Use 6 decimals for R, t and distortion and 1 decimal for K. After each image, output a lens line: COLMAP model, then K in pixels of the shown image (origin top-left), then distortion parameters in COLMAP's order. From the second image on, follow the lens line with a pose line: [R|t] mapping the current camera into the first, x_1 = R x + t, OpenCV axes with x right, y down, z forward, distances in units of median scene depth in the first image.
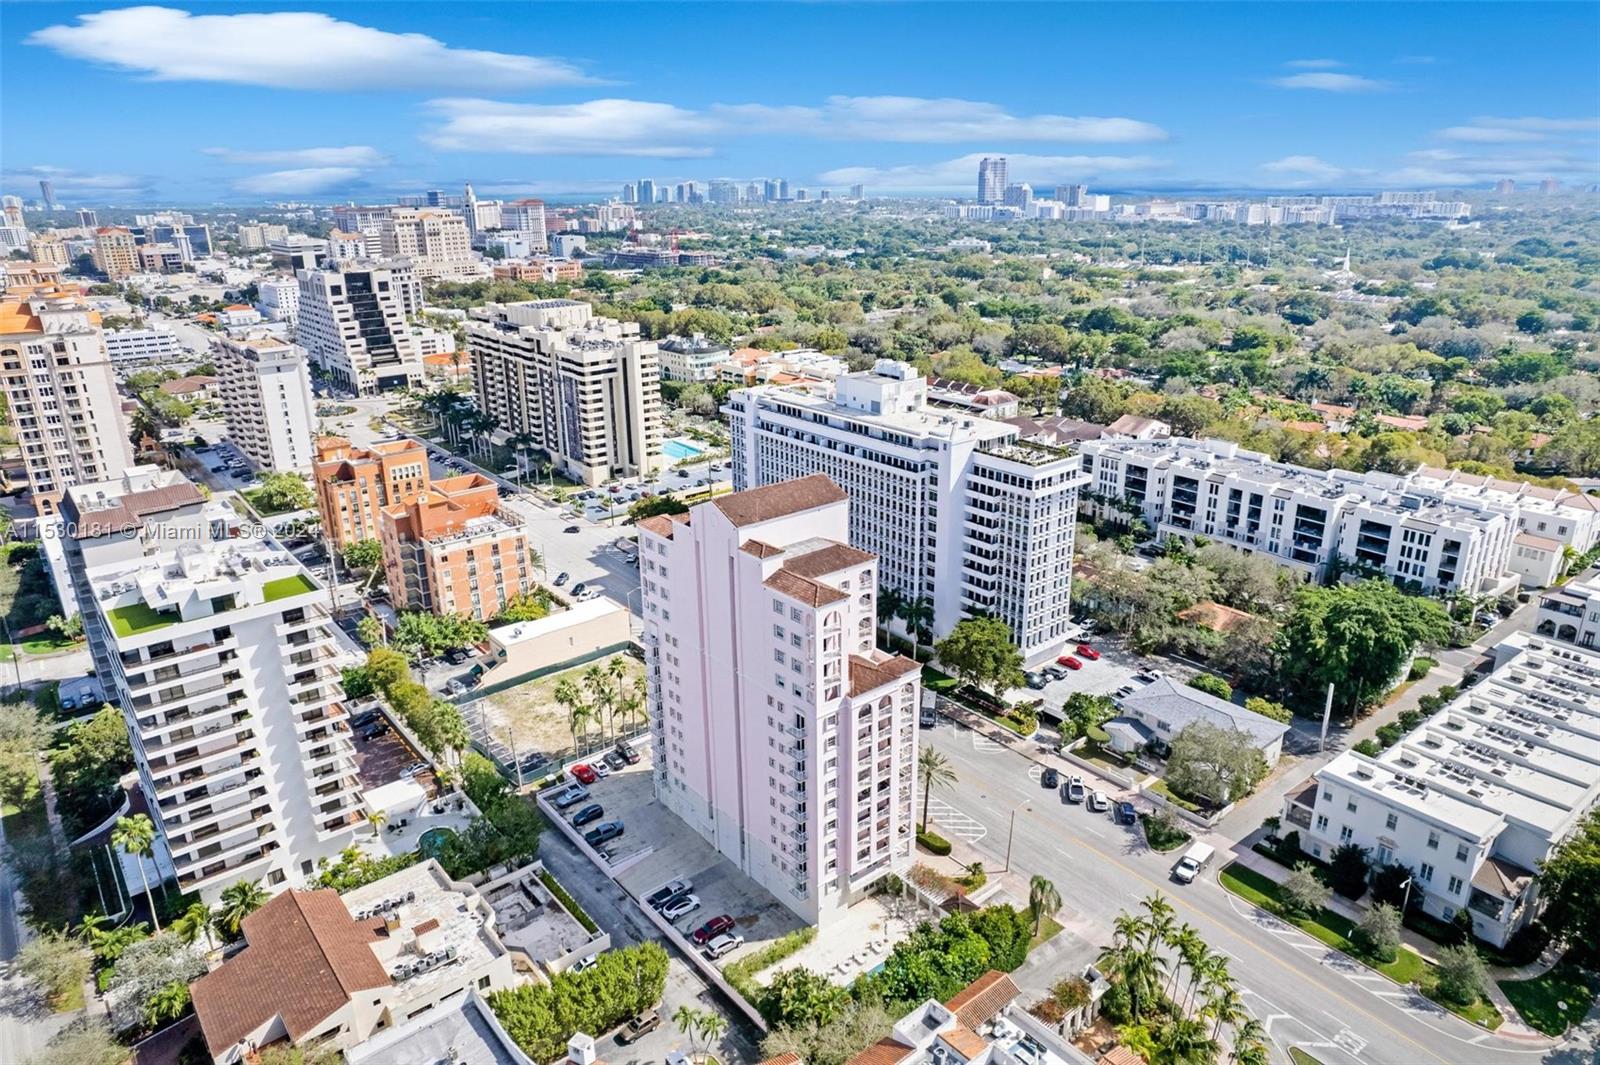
lens RADIAL K [[1014.5, 0, 798.0], [0, 1014.5, 521.1], [0, 0, 1]] dist [-0.070239, 0.064946]
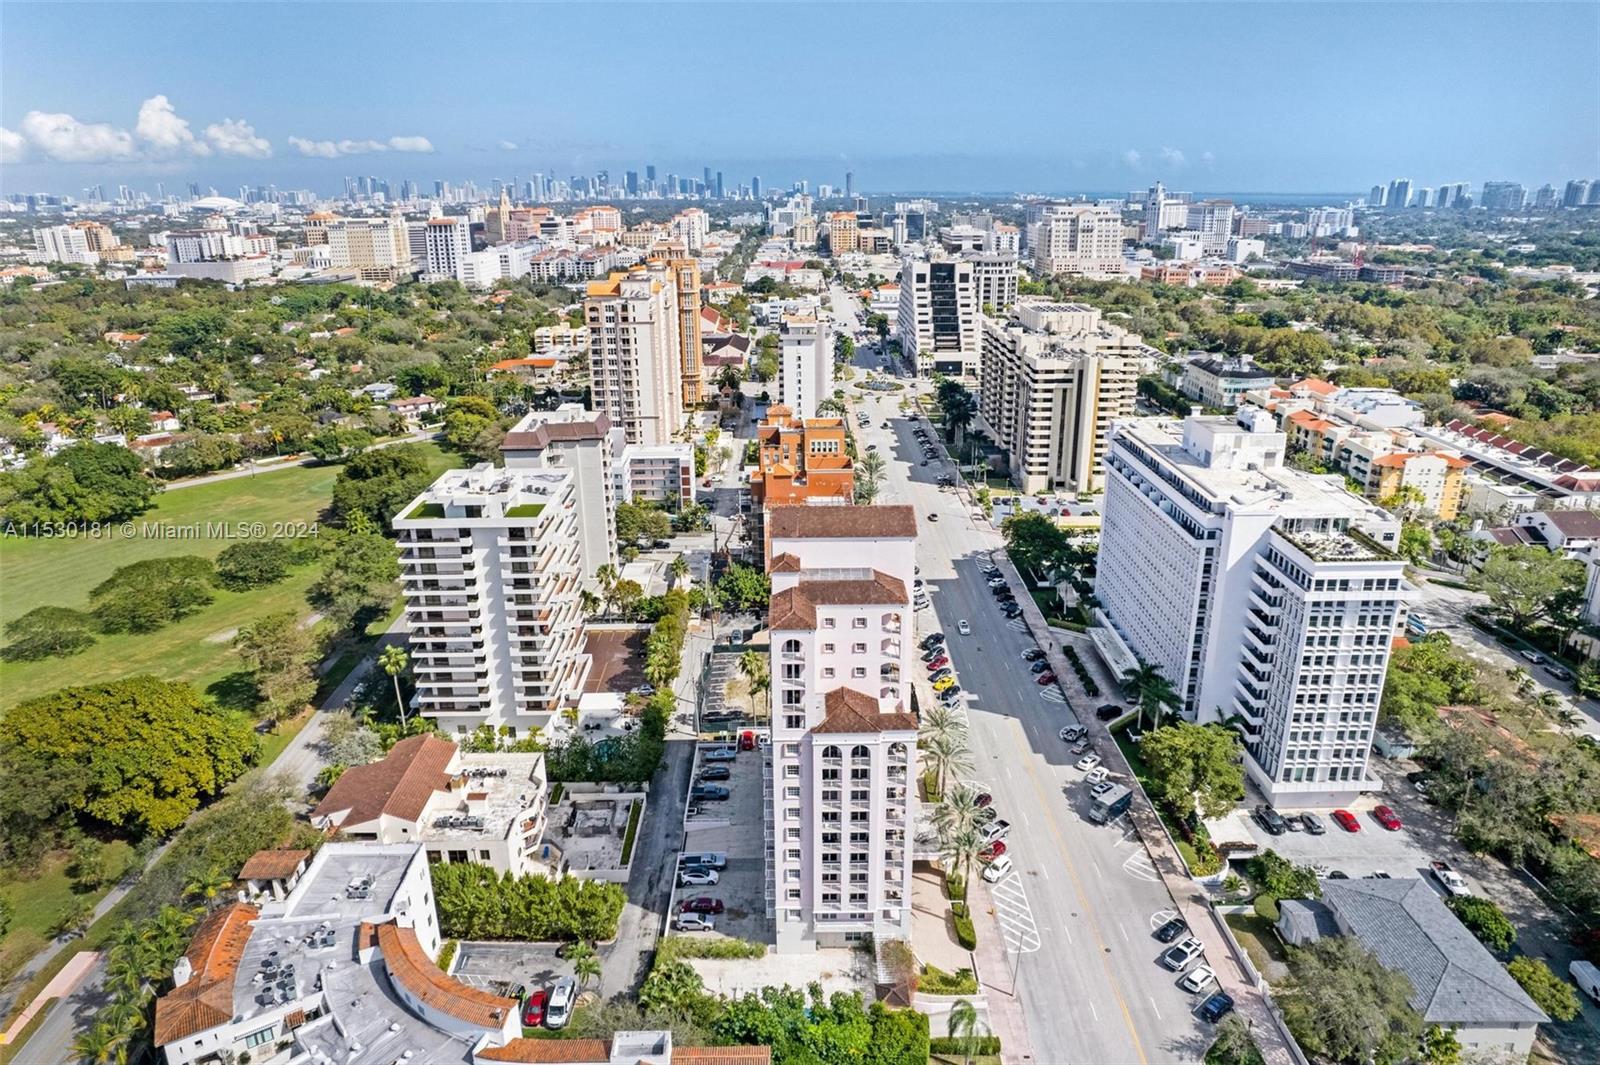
lens RADIAL K [[1014.5, 0, 798.0], [0, 1014.5, 521.1], [0, 0, 1]] dist [-0.070239, 0.064946]
pose [[0.782251, 0.203781, -0.588690, 0.213513], [-0.201702, 0.976931, 0.070153, -0.033234], [0.589406, 0.063863, 0.805309, 0.073785]]
